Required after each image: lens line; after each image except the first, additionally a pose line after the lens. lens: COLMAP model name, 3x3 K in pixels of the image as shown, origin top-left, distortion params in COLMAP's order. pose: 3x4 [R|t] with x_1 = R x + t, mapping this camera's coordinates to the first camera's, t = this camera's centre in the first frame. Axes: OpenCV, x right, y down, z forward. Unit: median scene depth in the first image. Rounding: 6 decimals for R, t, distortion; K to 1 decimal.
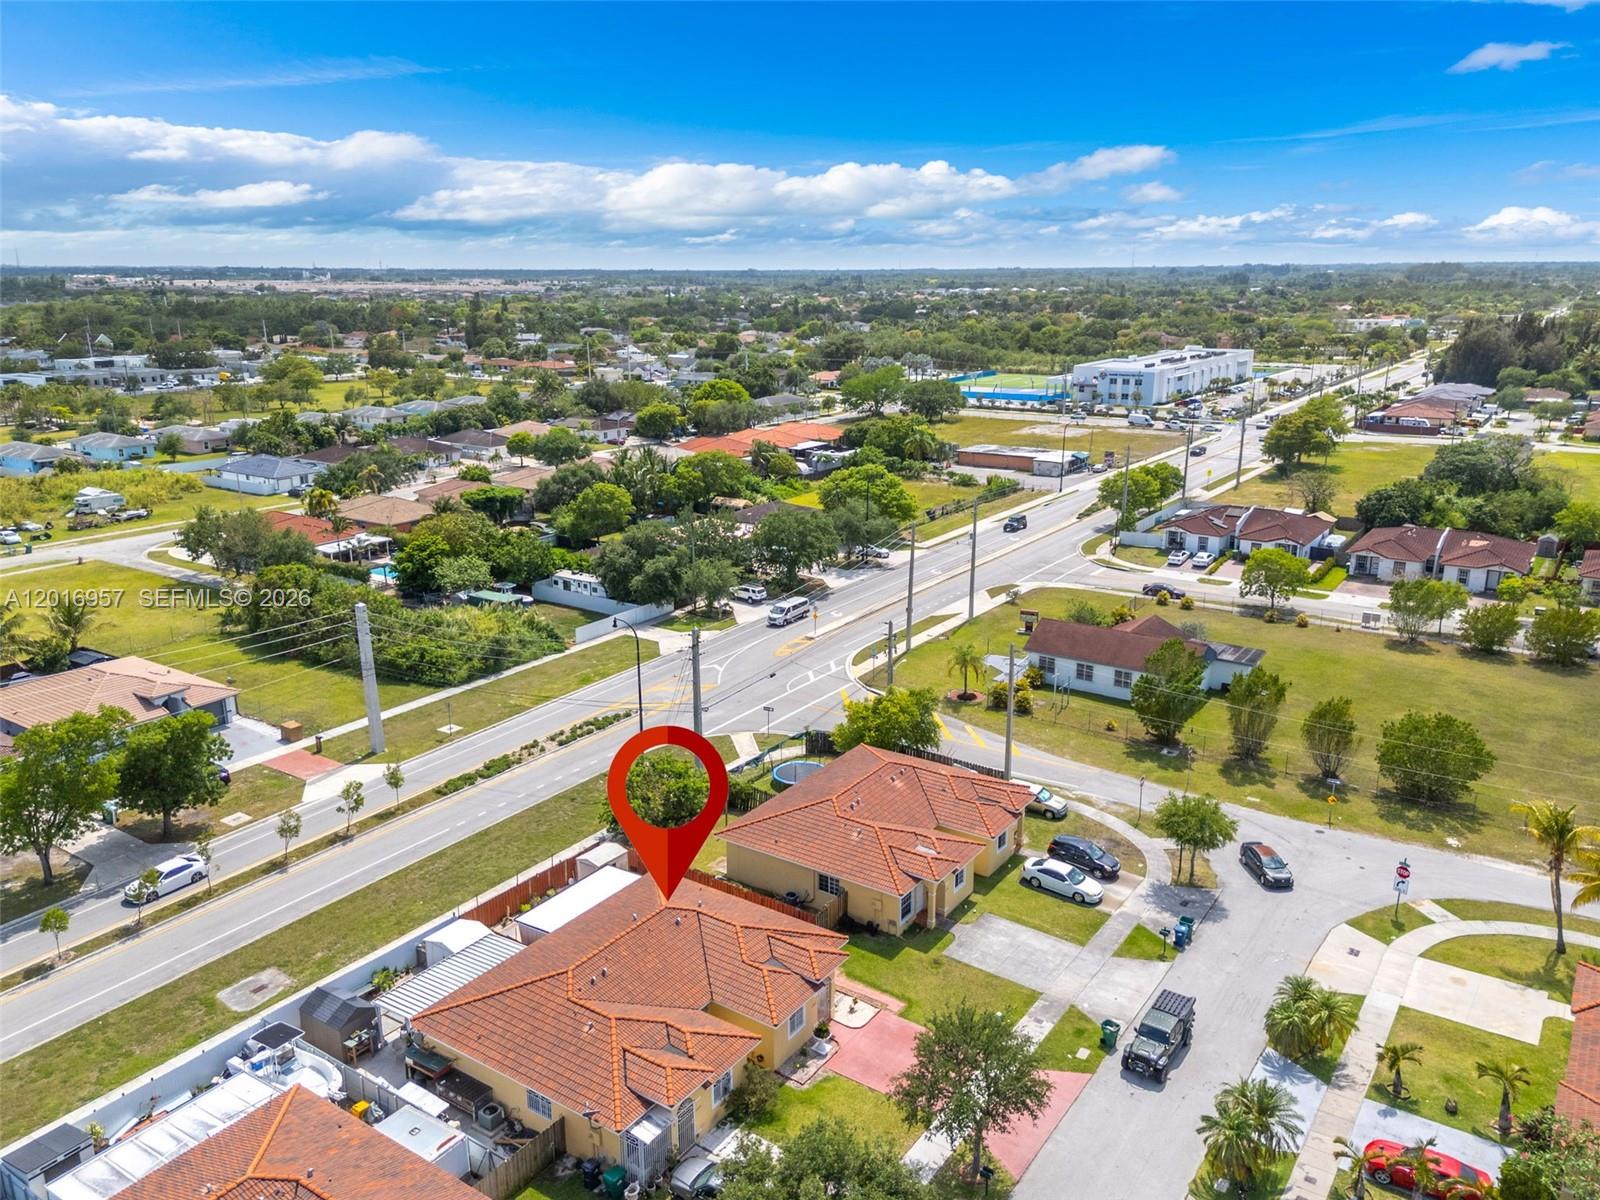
lens RADIAL K [[1207.1, 0, 800.0], [0, 1207.1, 600.0], [0, 0, 1]] dist [0.060512, -0.002028]
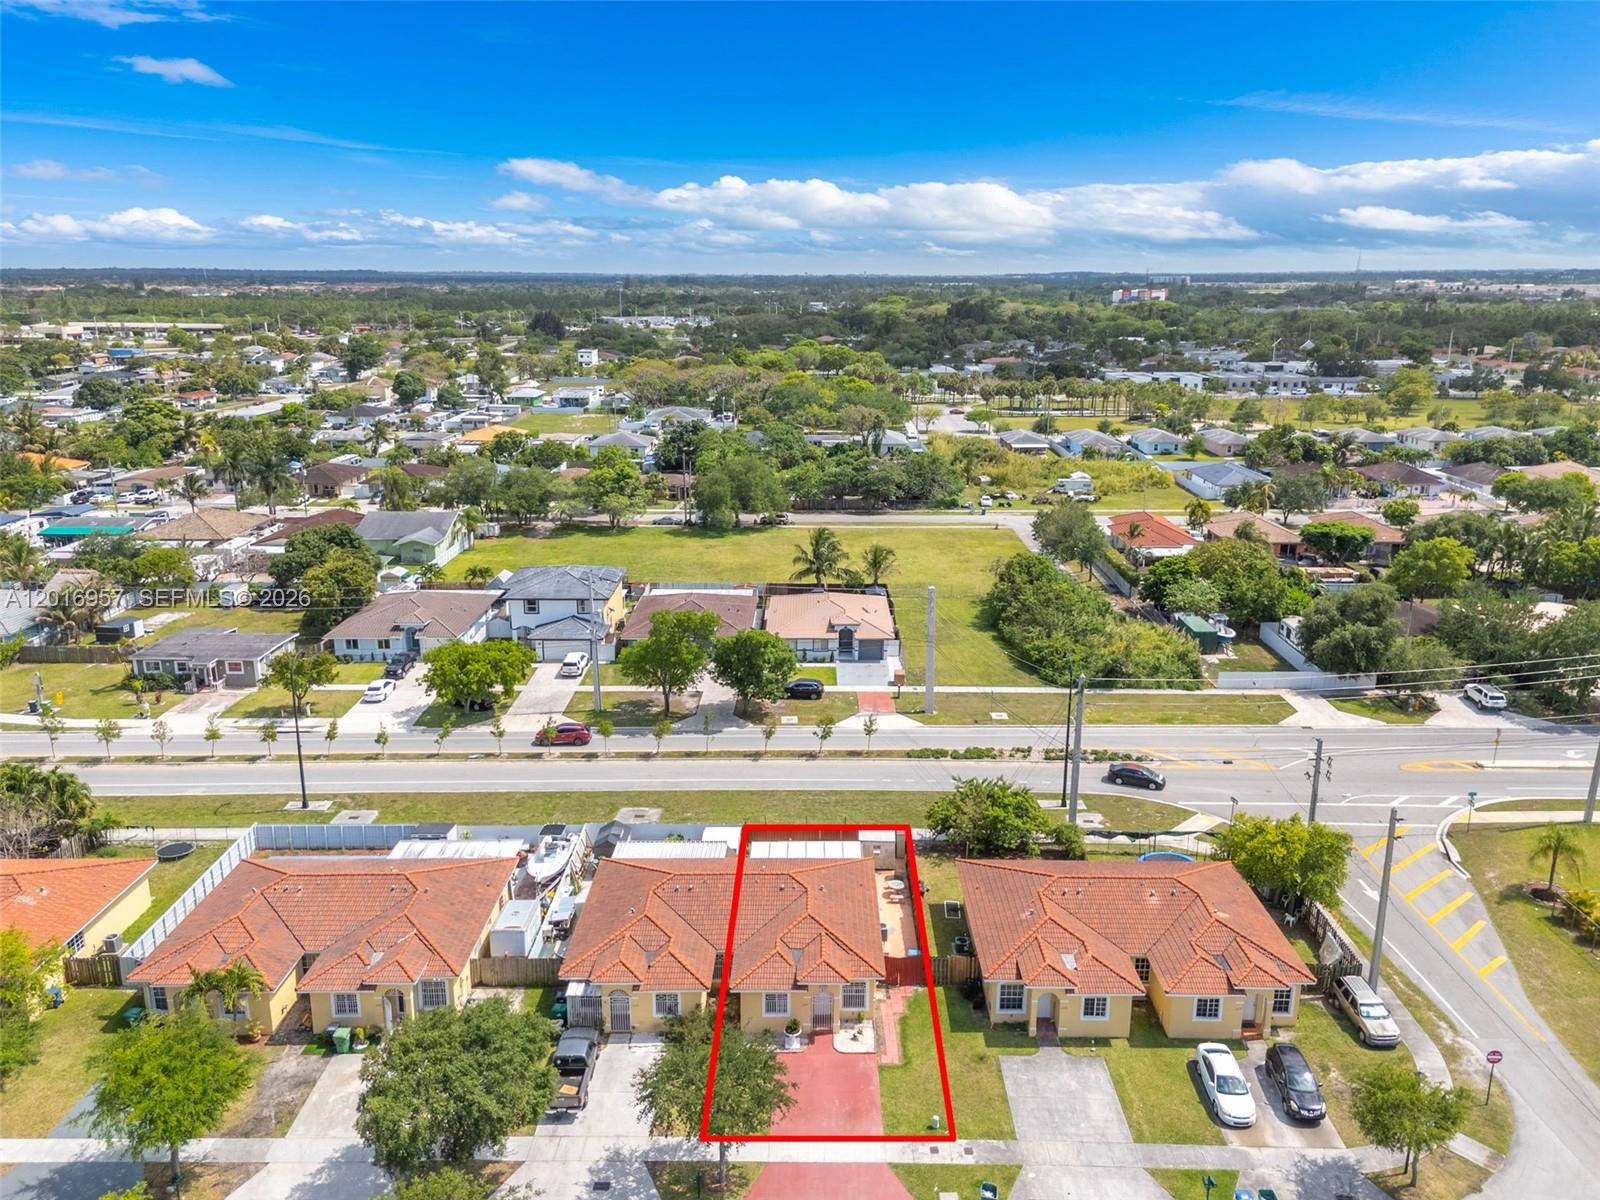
lens RADIAL K [[1207.1, 0, 800.0], [0, 1207.1, 600.0], [0, 0, 1]] dist [0.060512, -0.002028]
pose [[0.554467, 0.219009, -0.802871, 0.424590], [-0.220538, 0.968927, 0.112001, -0.072001], [0.802452, 0.114963, 0.585537, 0.171183]]
